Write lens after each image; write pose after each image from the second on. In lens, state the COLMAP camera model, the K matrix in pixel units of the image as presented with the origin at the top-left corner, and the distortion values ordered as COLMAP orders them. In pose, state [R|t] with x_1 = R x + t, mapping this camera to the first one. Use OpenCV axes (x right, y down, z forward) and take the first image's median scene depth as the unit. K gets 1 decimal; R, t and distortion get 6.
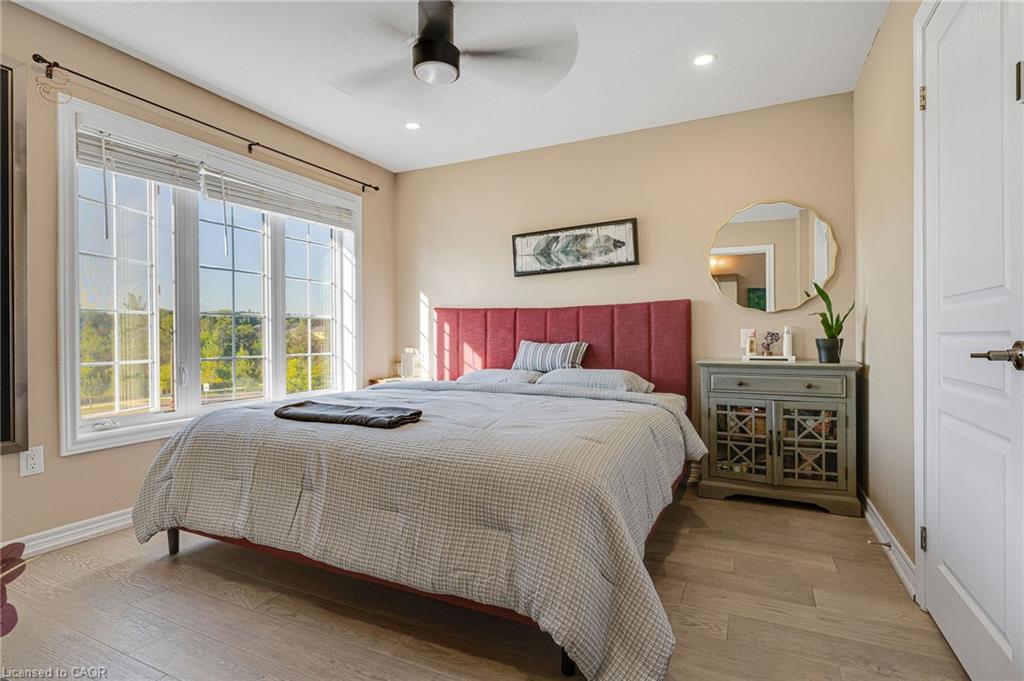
lens RADIAL K [[475.3, 0, 512.0], [0, 475.3, 340.5], [0, 0, 1]] dist [-0.001515, -0.000693]
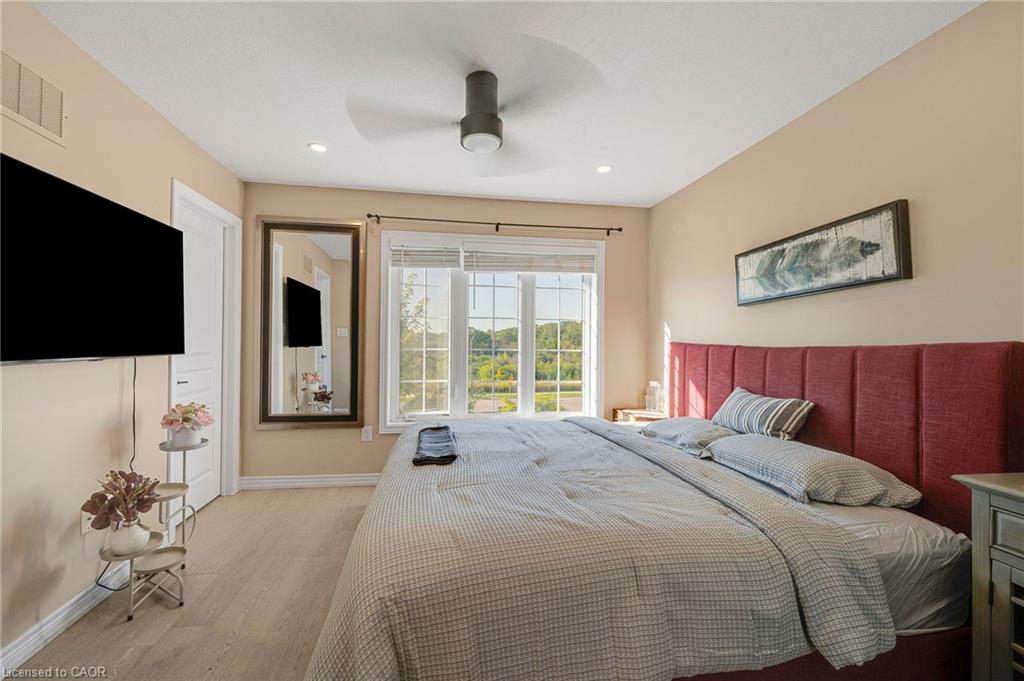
lens RADIAL K [[414.6, 0, 512.0], [0, 414.6, 340.5], [0, 0, 1]] dist [-0.000563, -0.000397]
pose [[0.585306, 0.007833, -0.810775, 0.374893], [-0.026716, 0.999597, -0.009630, -0.063492], [0.810372, 0.027297, 0.585279, 0.301419]]
